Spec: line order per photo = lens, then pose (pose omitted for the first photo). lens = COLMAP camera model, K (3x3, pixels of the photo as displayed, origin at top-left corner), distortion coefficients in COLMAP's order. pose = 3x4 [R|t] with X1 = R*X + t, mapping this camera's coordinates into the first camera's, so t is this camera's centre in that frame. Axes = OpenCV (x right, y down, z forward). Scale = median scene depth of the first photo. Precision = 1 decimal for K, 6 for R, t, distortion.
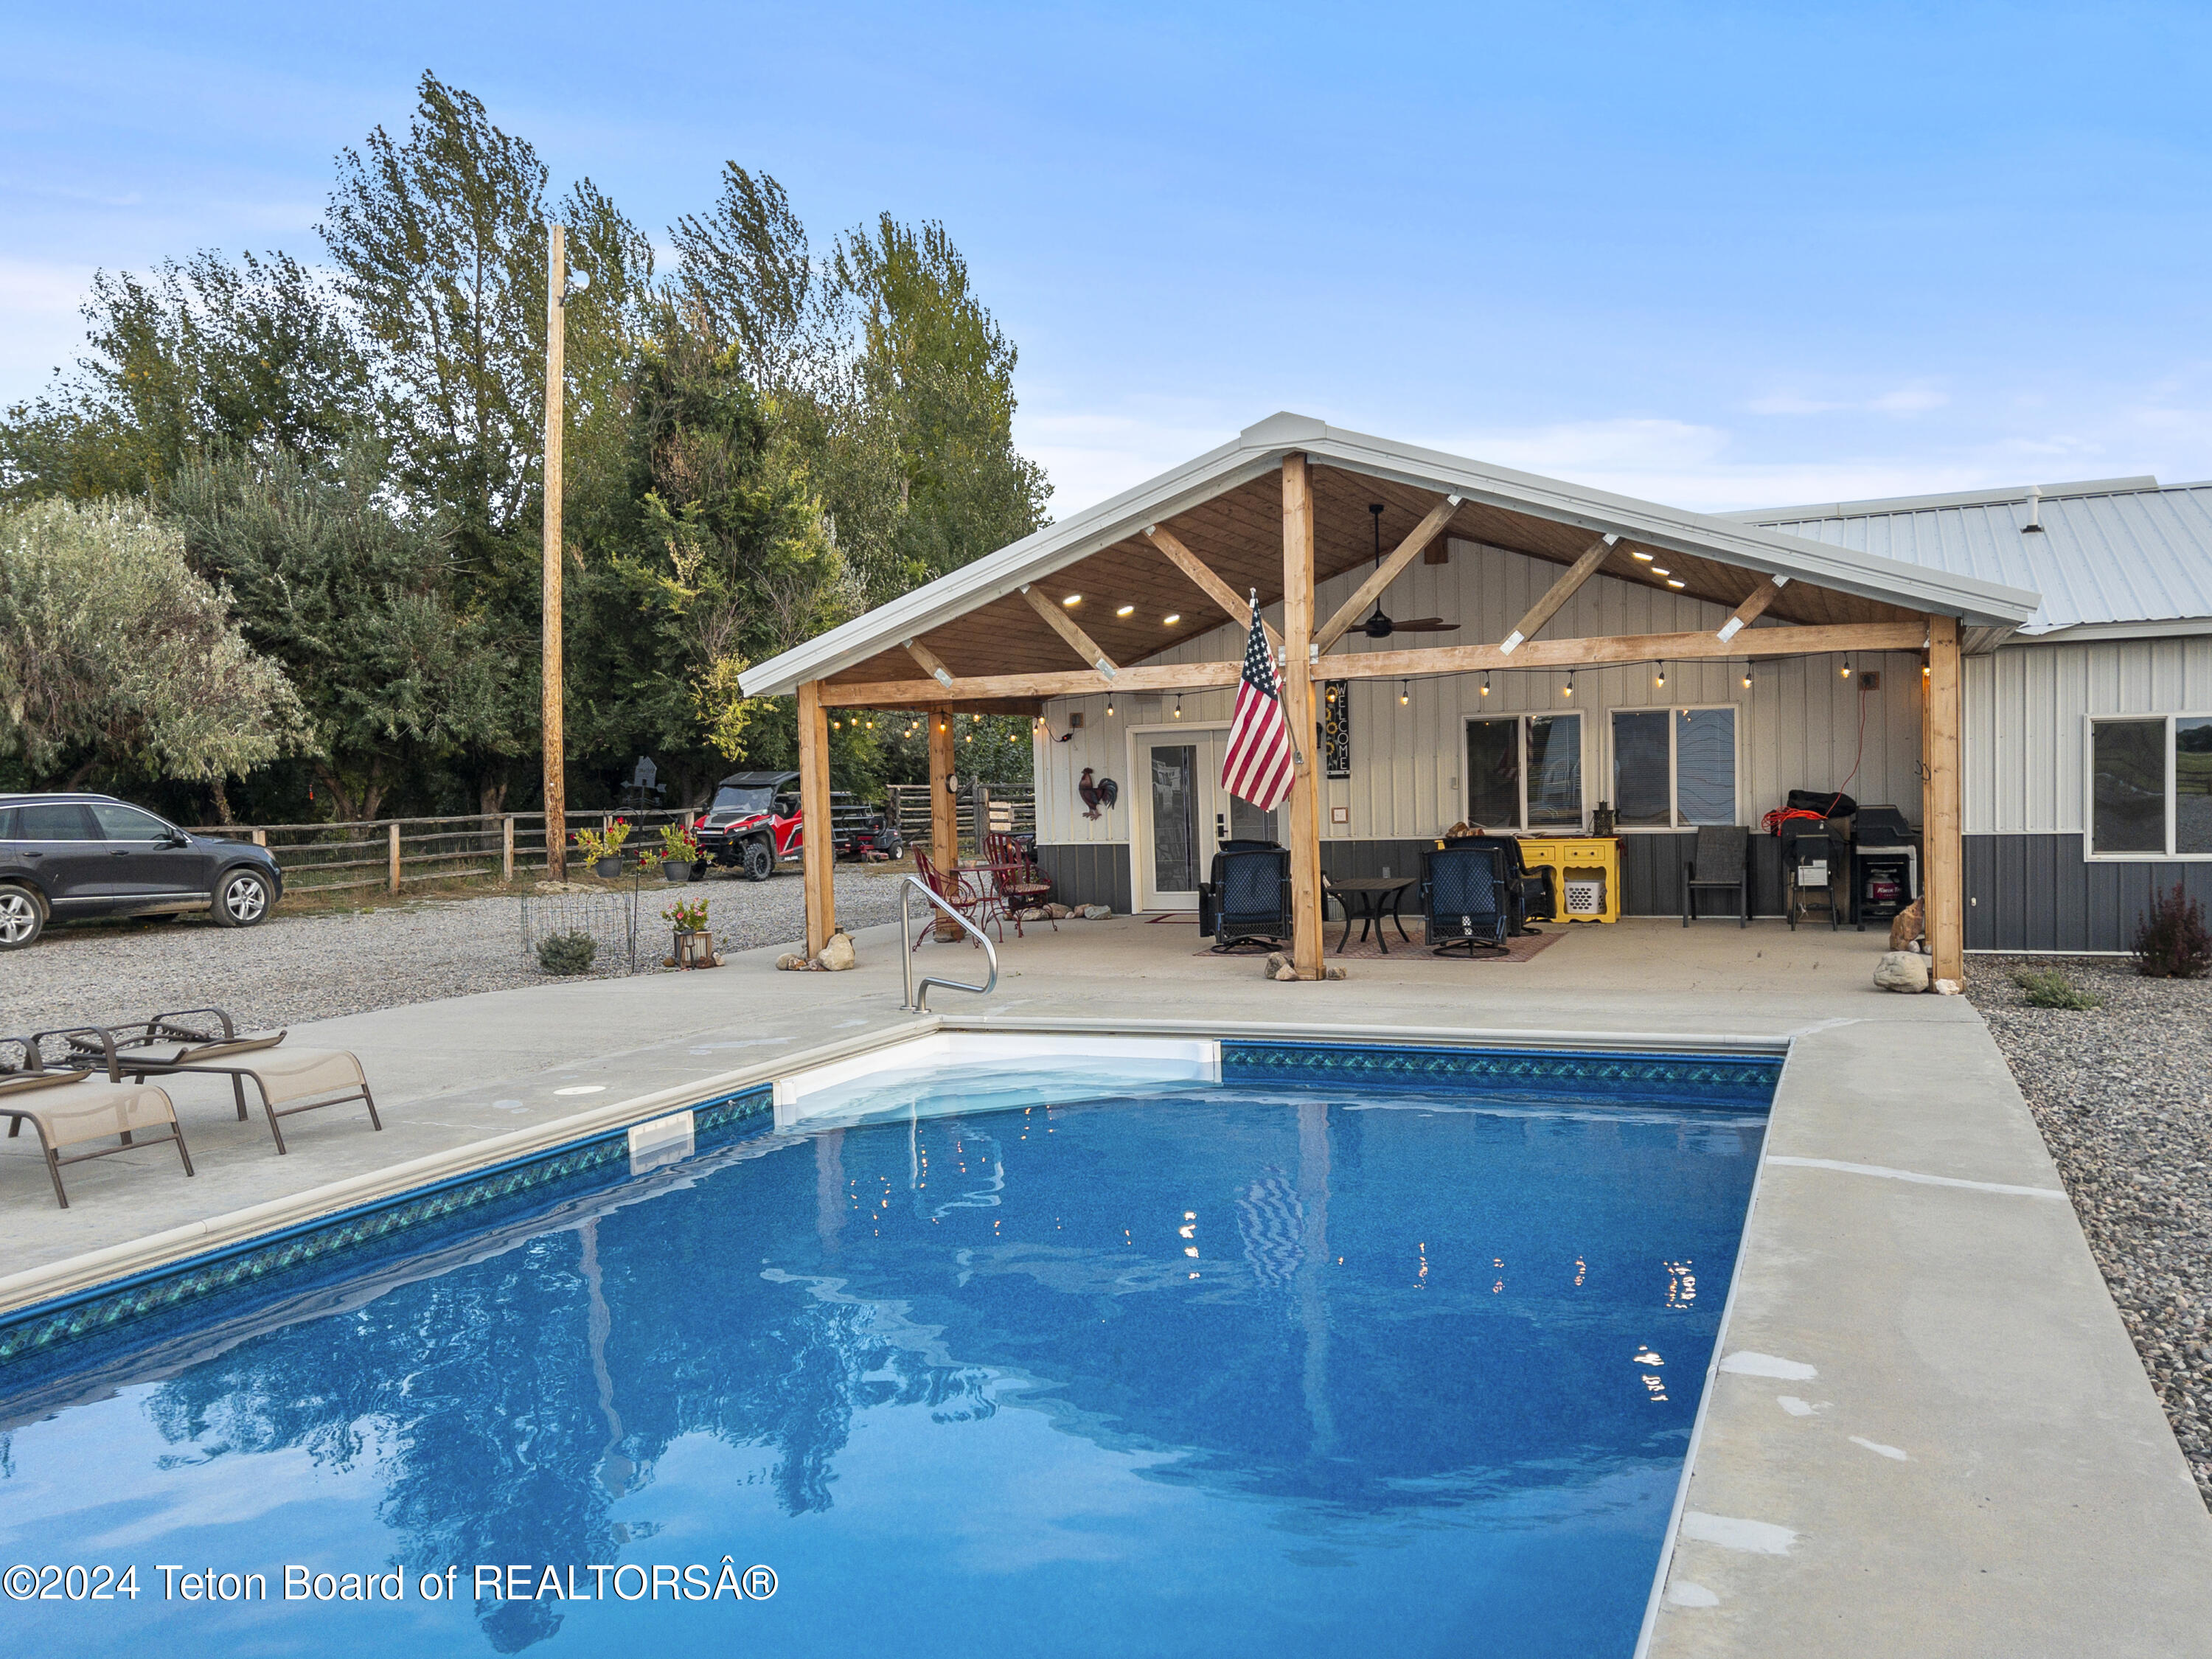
lens RADIAL K [[1686.6, 0, 1106.4], [0, 1686.6, 839.9], [0, 0, 1]] dist [-0.012994, -0.002870]
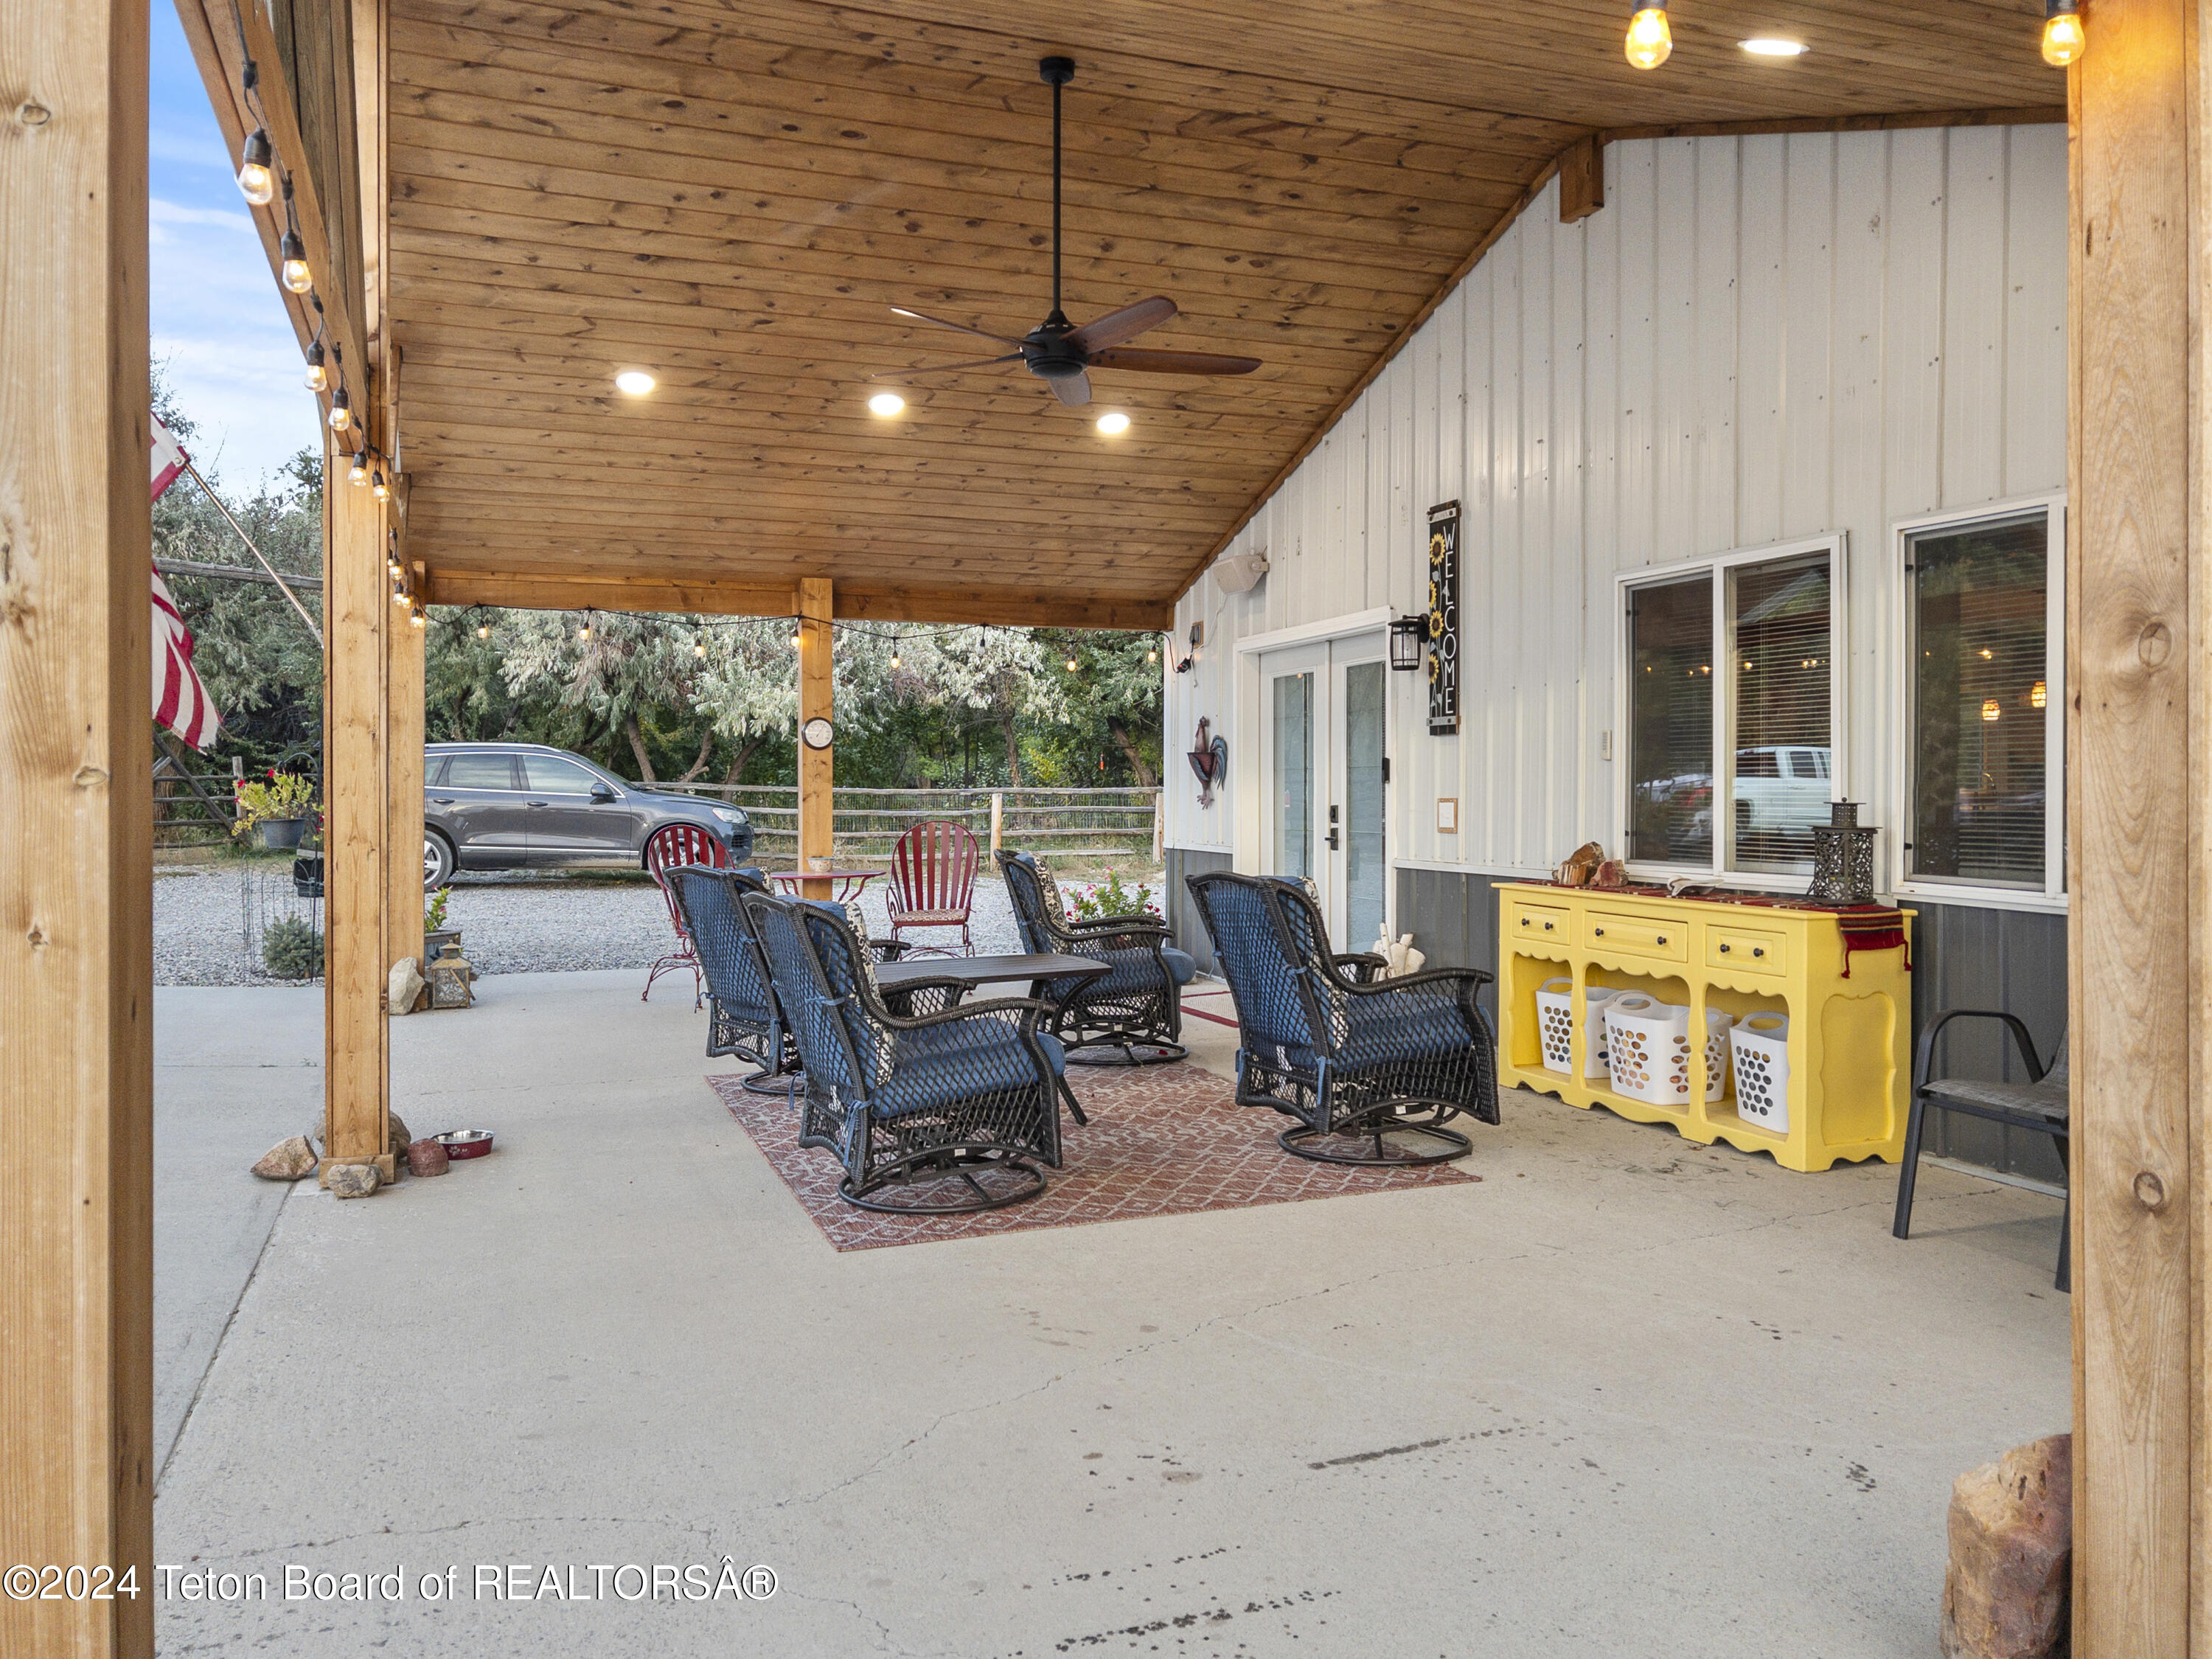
lens RADIAL K [[1686.6, 0, 1107.6], [0, 1686.6, 813.3], [0, 0, 1]] dist [-0.012994, -0.002870]
pose [[0.709657, 0.041532, -0.703322, 0.370752], [-0.049743, 0.998723, 0.008784, -0.013547], [0.702789, 0.028752, 0.710817, 0.569896]]
